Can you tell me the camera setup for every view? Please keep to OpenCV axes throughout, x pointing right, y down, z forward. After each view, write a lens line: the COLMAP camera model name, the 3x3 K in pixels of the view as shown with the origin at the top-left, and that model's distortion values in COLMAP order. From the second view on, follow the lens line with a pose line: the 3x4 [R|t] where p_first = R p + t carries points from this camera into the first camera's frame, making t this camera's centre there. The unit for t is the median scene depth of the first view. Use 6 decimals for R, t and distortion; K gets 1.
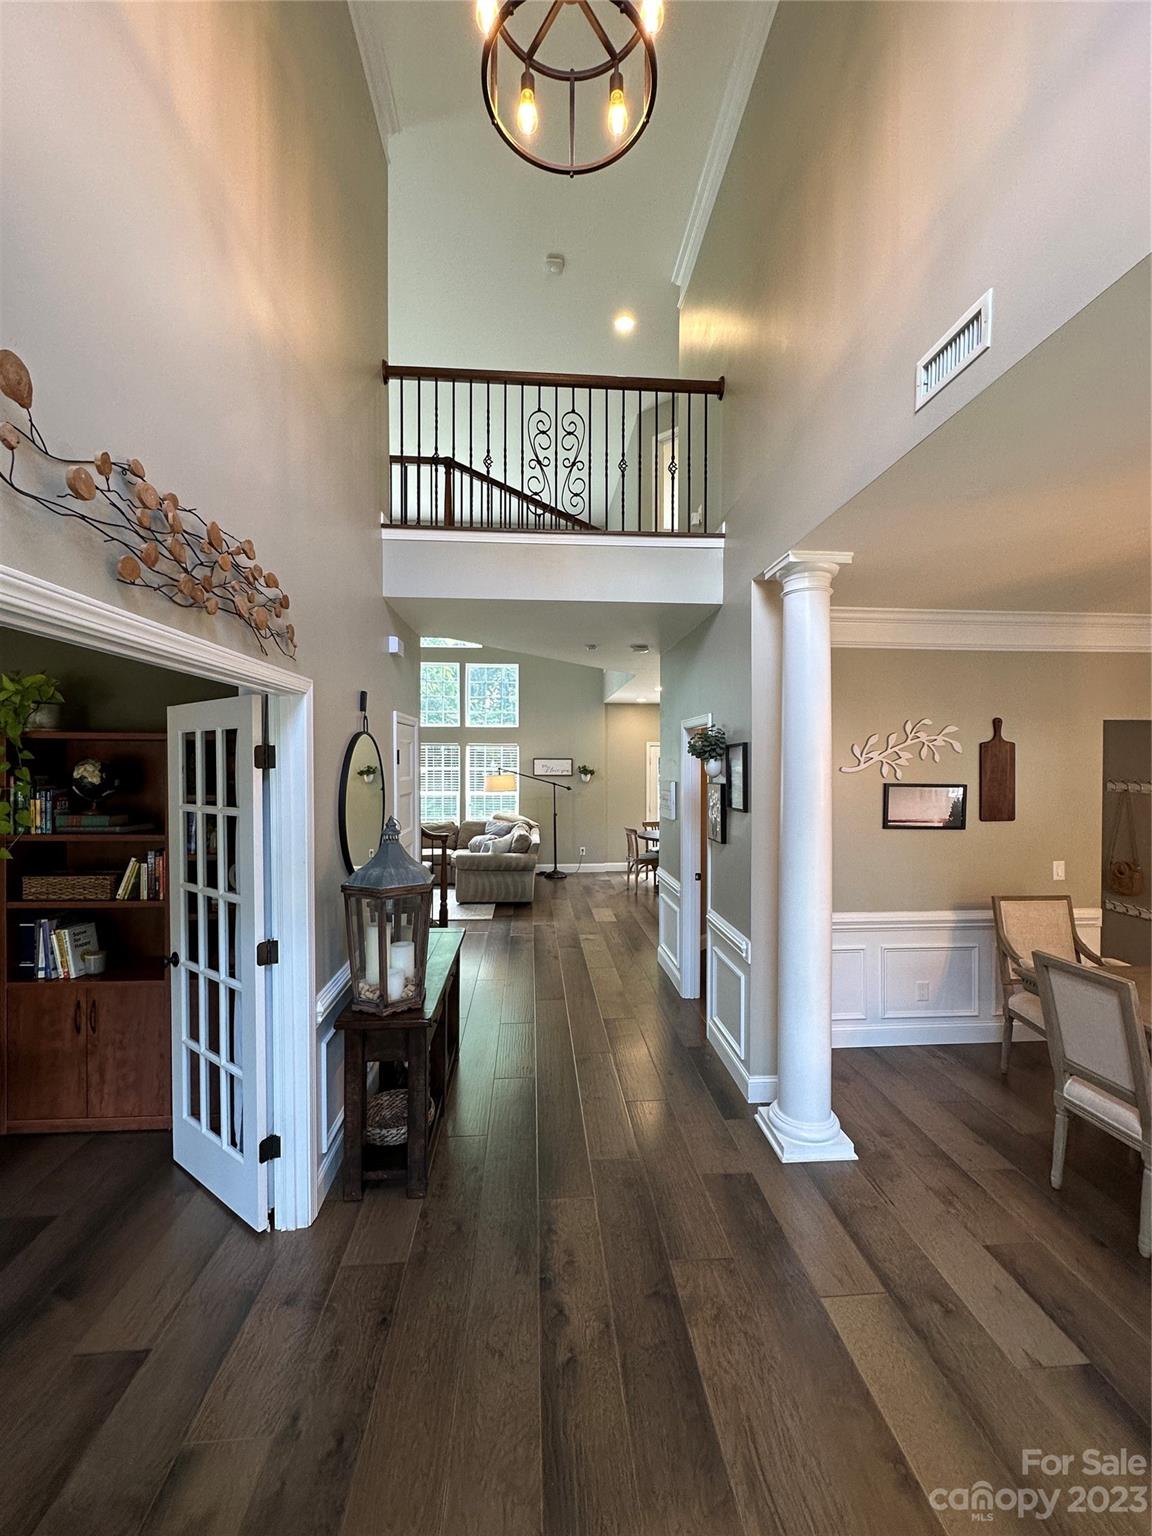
lens RADIAL K [[611.4, 0, 579.9], [0, 611.4, 768.2], [0, 0, 1]] dist [-0.001422, 0.000409]
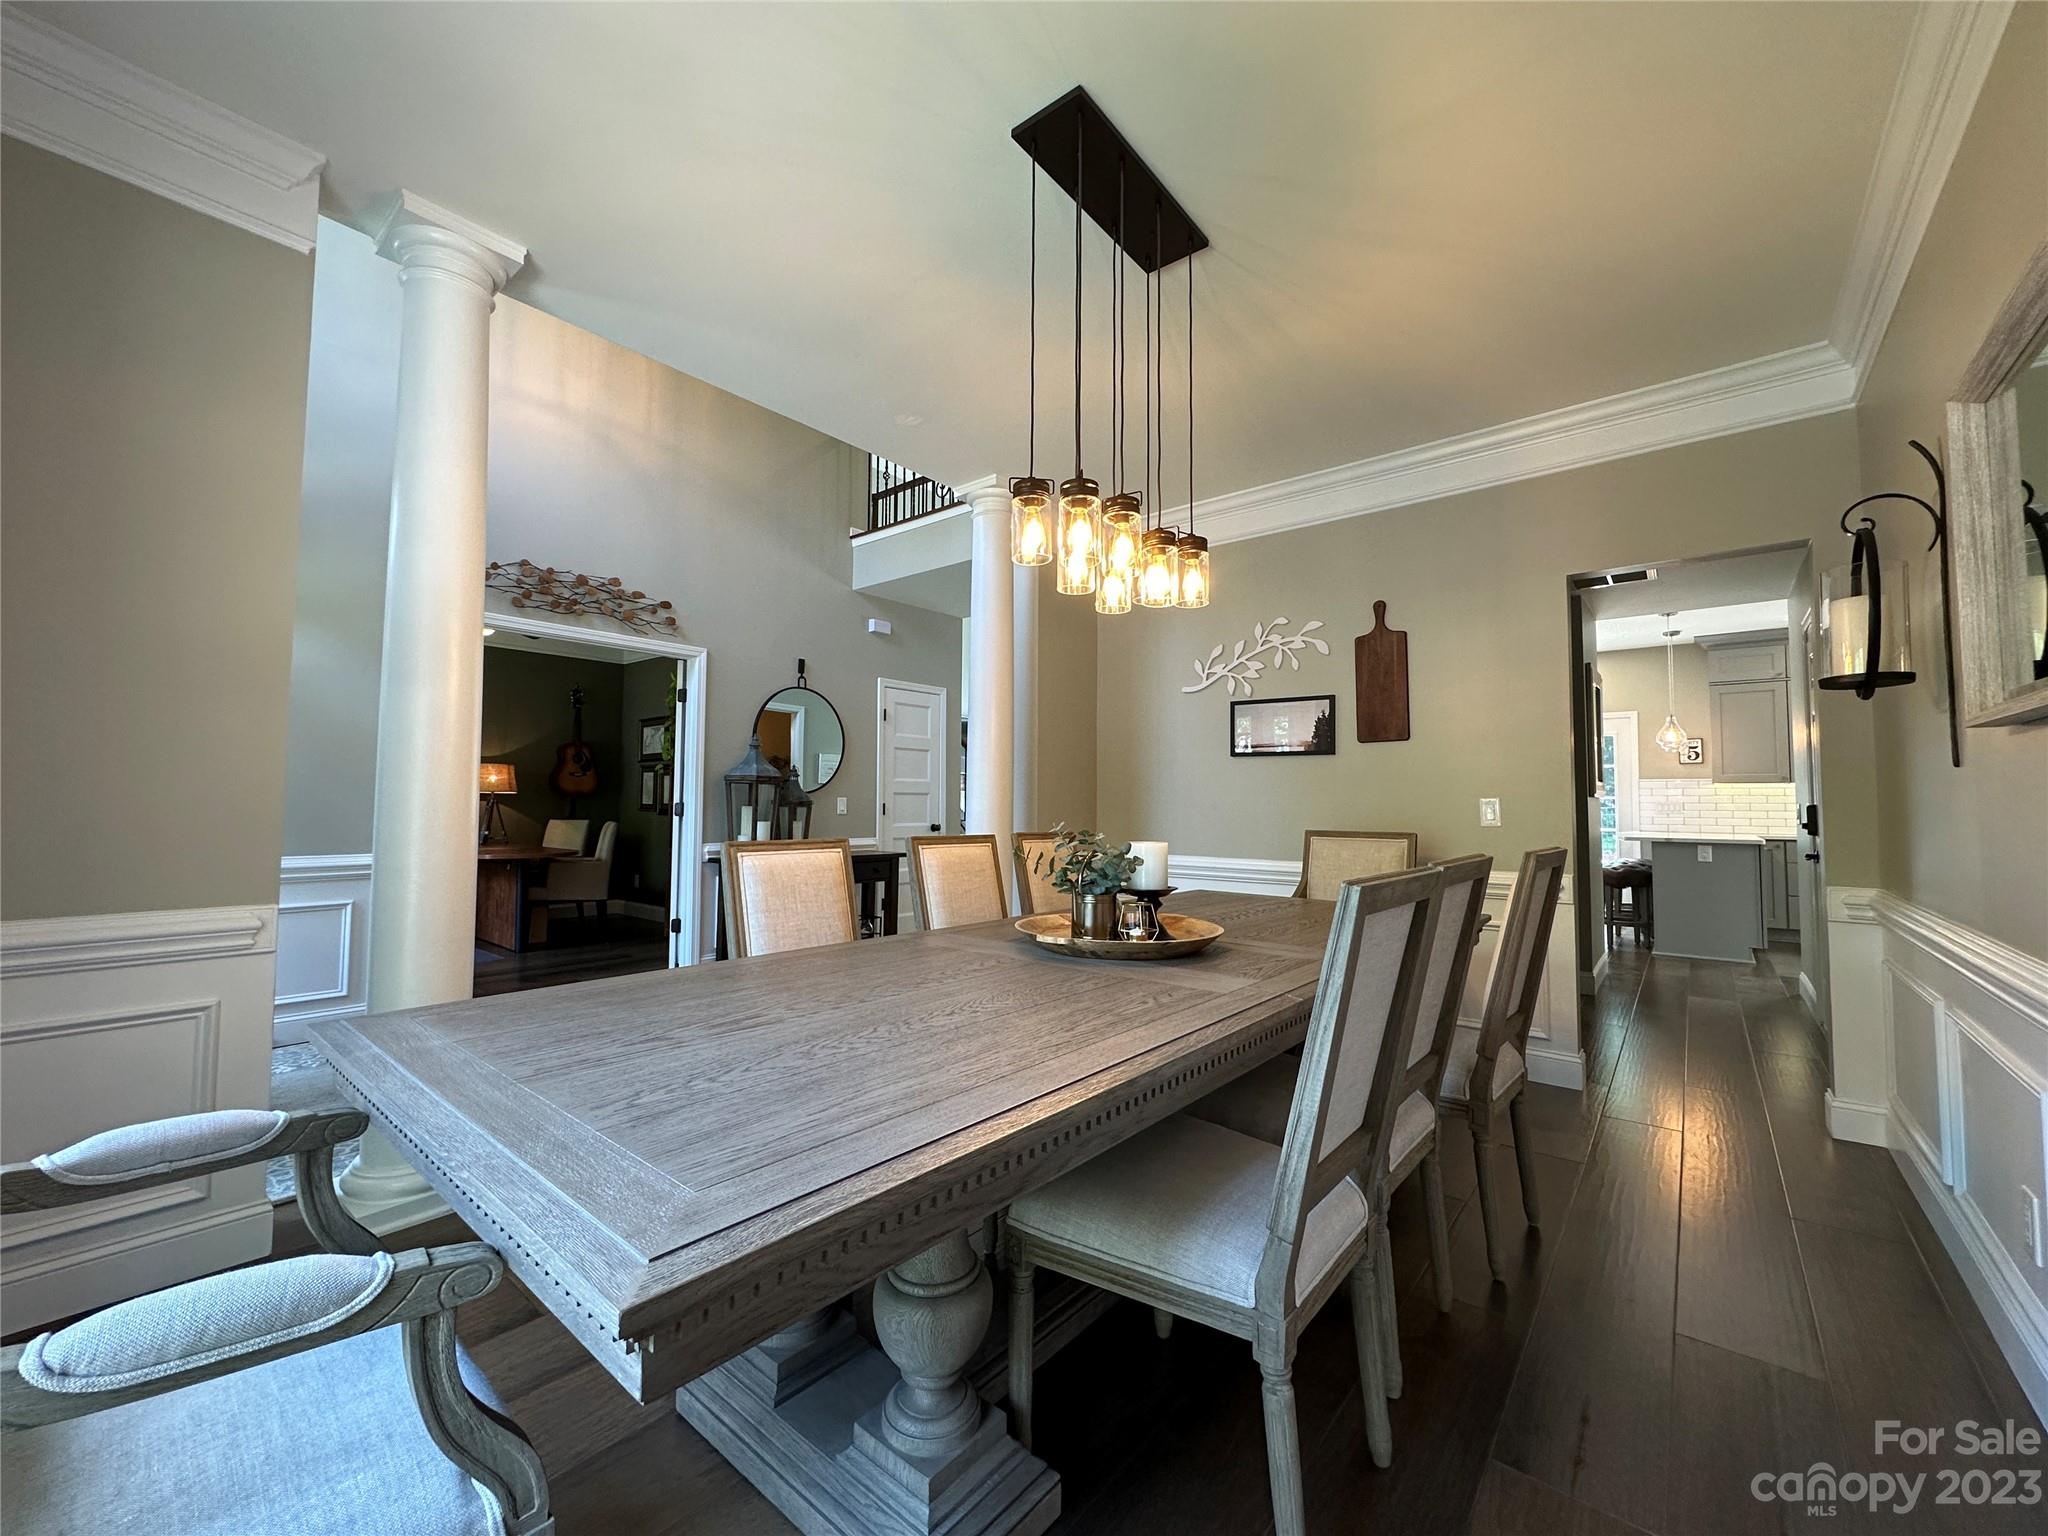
lens RADIAL K [[815.1, 0, 1024.4], [0, 815.1, 764.8], [0, 0, 1]] dist [-0.001422, 0.000409]
pose [[0.716905, -0.030611, -0.696498, 1.113648], [-0.016581, 0.998004, -0.060929, 0.190092], [0.696974, 0.055229, 0.714967, 0.020569]]
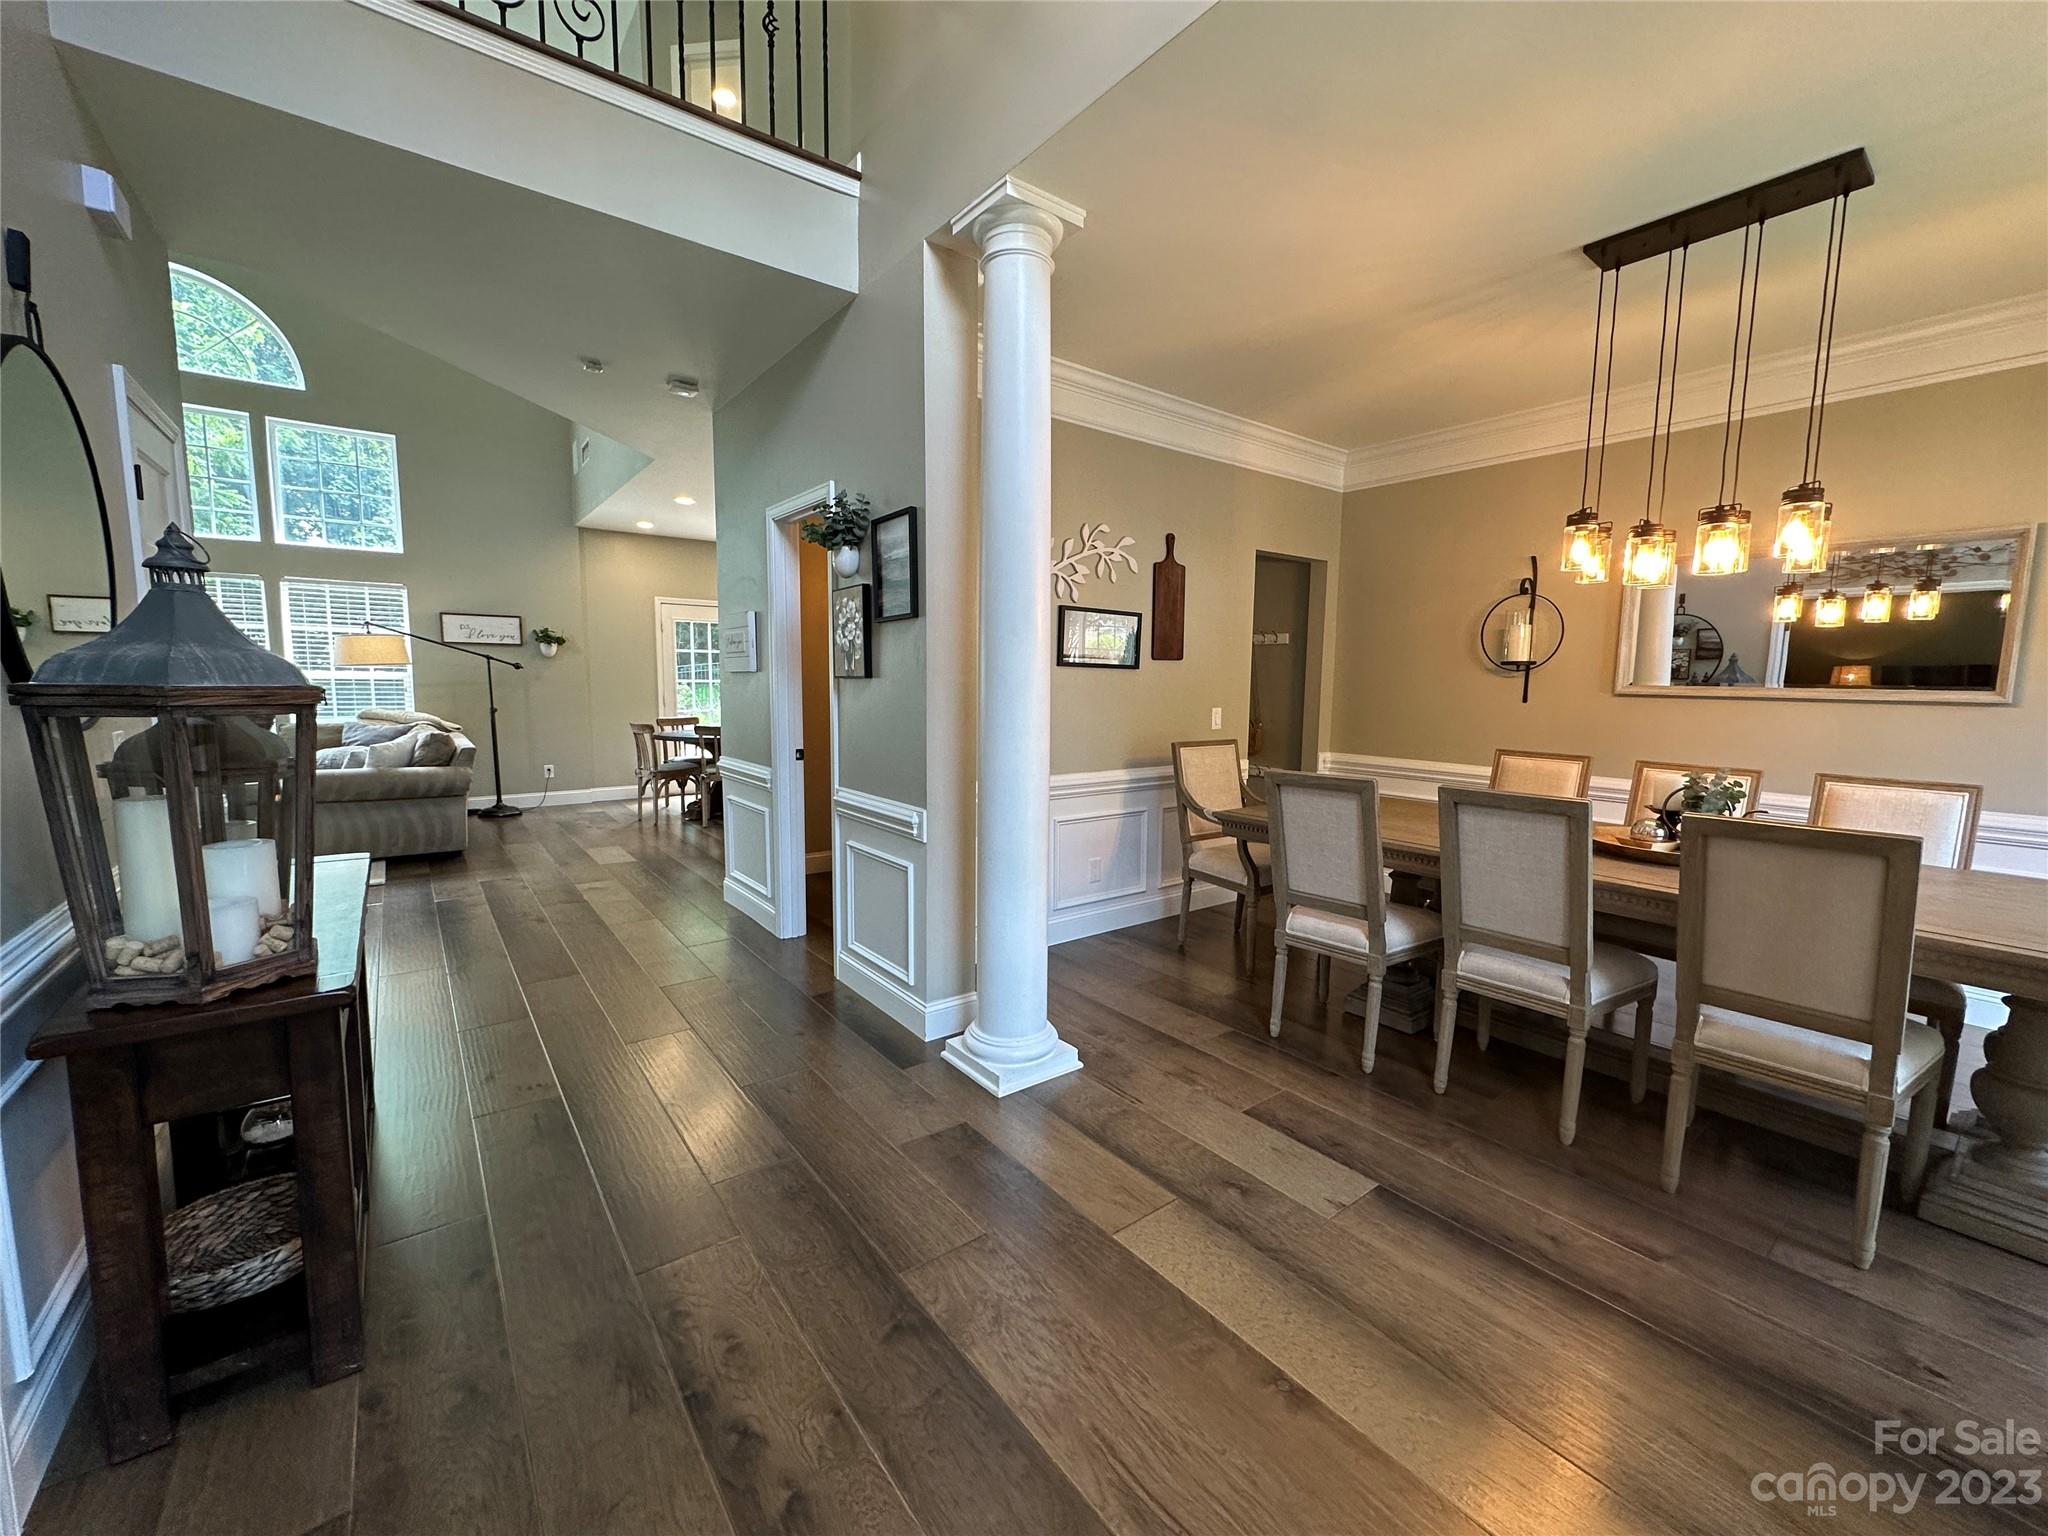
lens RADIAL K [[815.1, 0, 1024.4], [0, 815.1, 764.8], [0, 0, 1]] dist [-0.001422, 0.000409]
pose [[0.839166, -0.051116, 0.541468, -0.098551], [-0.002725, 0.995166, 0.098170, 0.127726], [-0.543868, -0.083856, 0.834970, 0.172939]]
